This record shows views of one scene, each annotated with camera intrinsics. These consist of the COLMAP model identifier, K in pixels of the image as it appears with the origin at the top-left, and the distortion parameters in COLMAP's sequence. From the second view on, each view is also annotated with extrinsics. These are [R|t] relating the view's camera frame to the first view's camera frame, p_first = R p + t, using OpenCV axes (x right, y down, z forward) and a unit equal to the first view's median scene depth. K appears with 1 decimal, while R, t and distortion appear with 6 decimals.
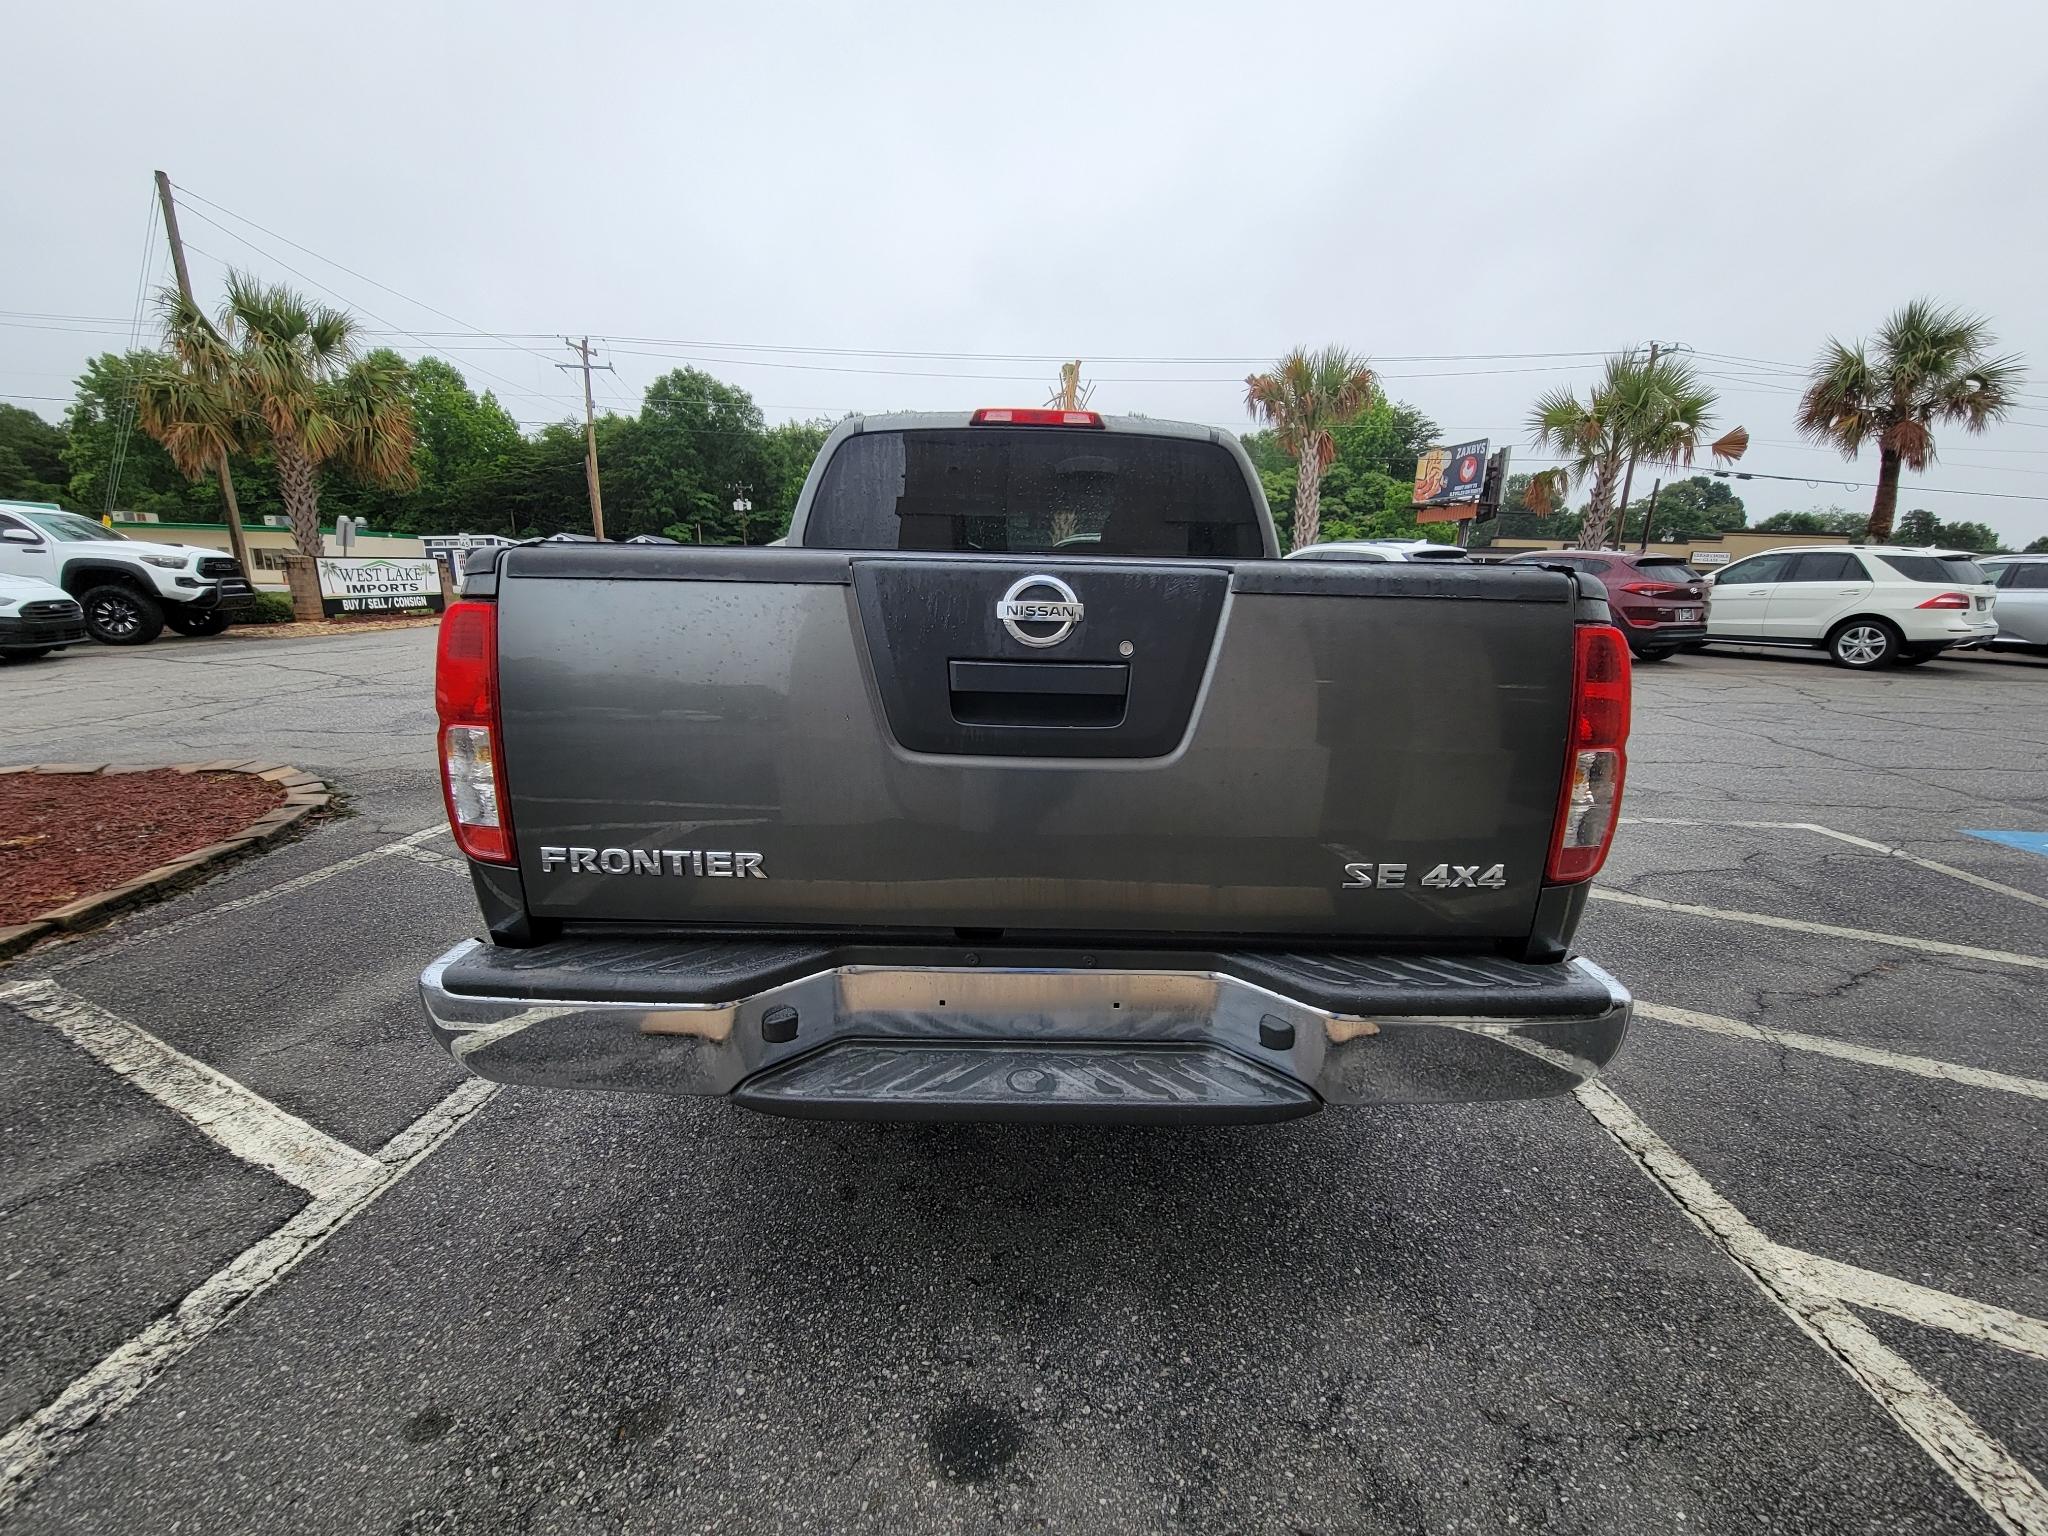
lens RADIAL K [[835.1, 0, 1033.8], [0, 835.1, 775.5], [0, 0, 1]] dist [0.000865, -0.000682]
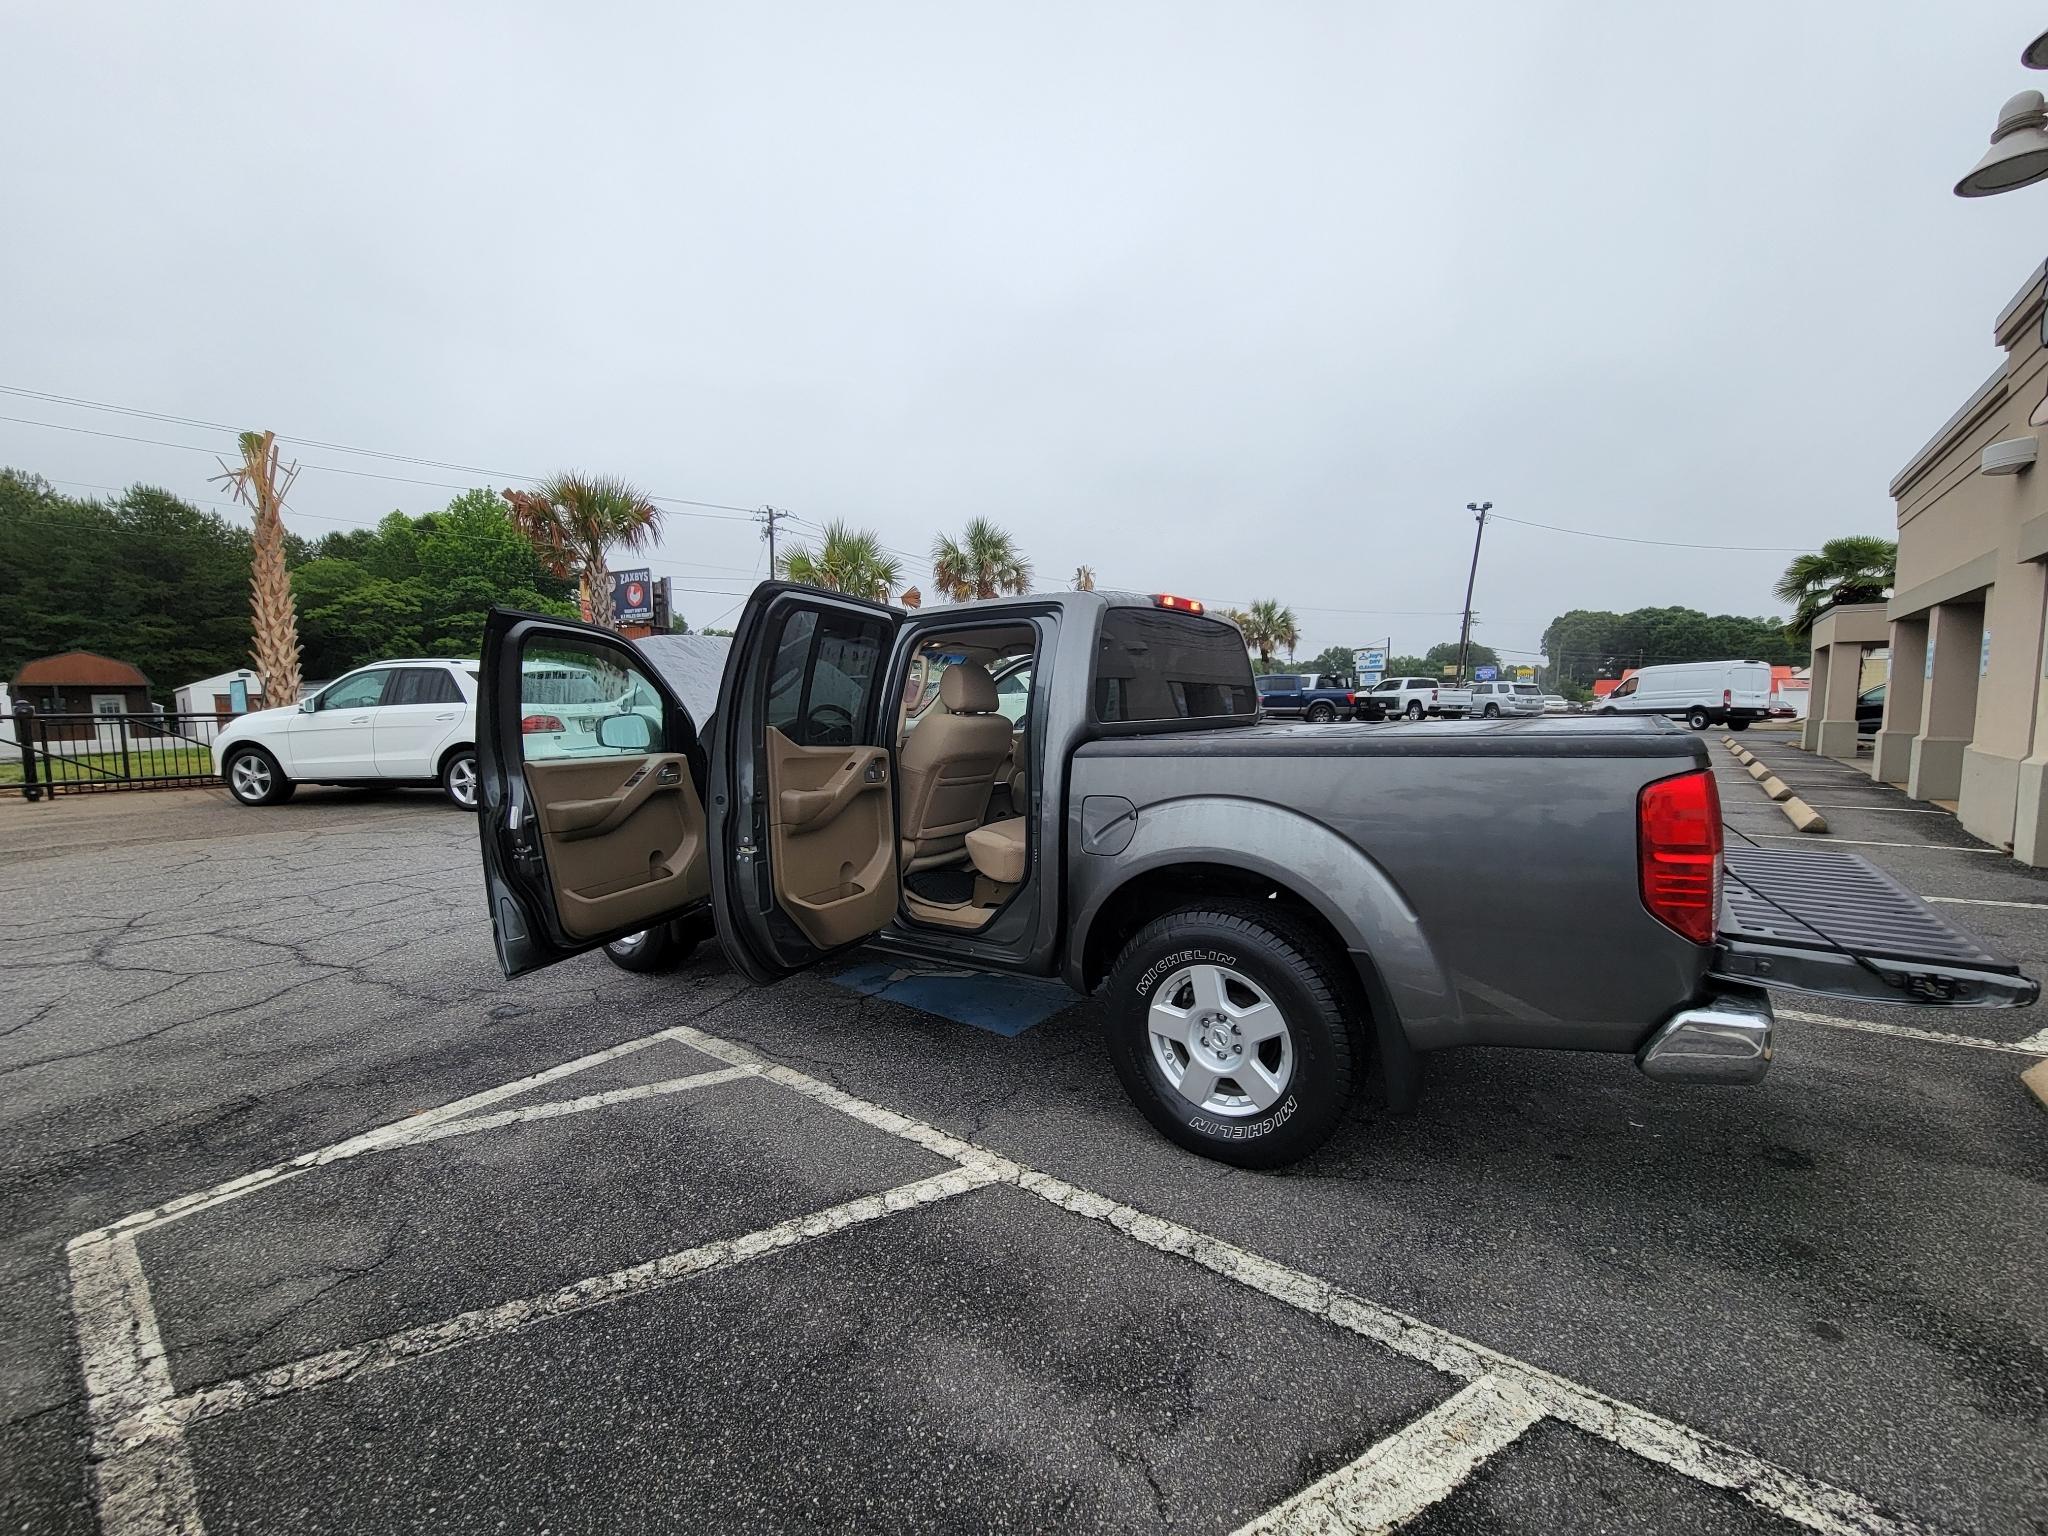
lens RADIAL K [[835.1, 0, 1034.3], [0, 835.1, 775.7], [0, 0, 1]] dist [0.000865, -0.000682]
pose [[0.582499, -0.105145, 0.806002, -0.222364], [0.211911, 0.976951, -0.025702, -0.035722], [-0.784722, 0.185773, 0.591354, 0.089620]]
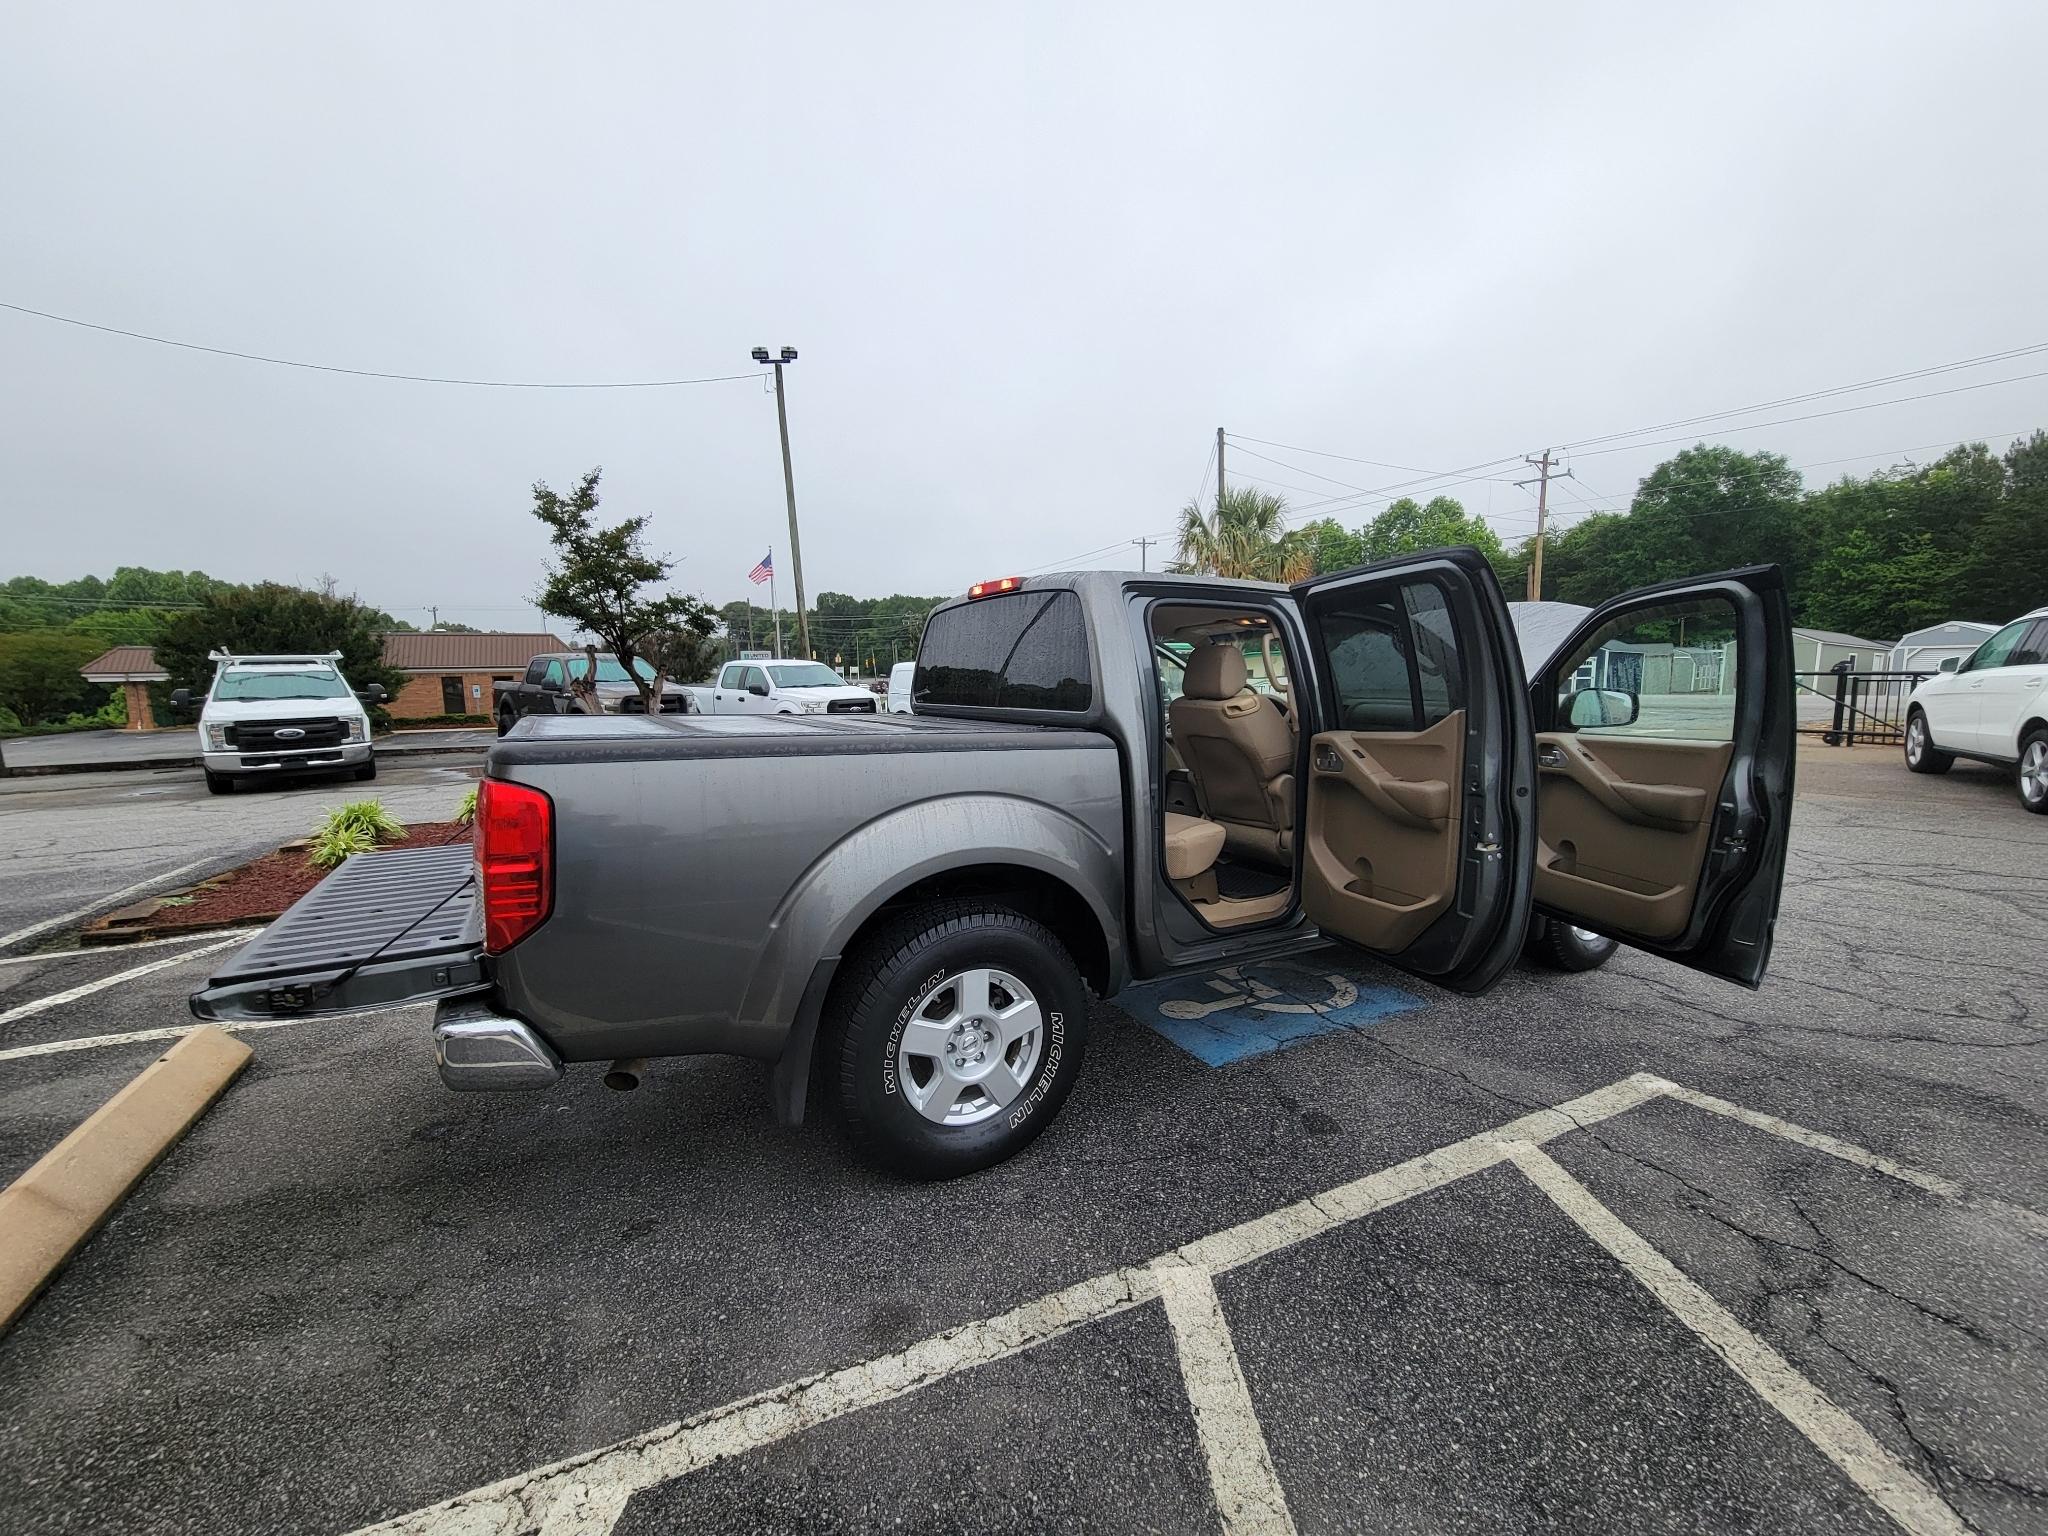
lens RADIAL K [[835.1, 0, 1032.4], [0, 835.1, 778.0], [0, 0, 1]] dist [0.000865, -0.000682]
pose [[0.489389, 0.075088, -0.868827, 0.209450], [-0.176625, 0.984172, -0.014431, -0.028346], [0.853992, 0.160519, 0.494906, 0.093482]]
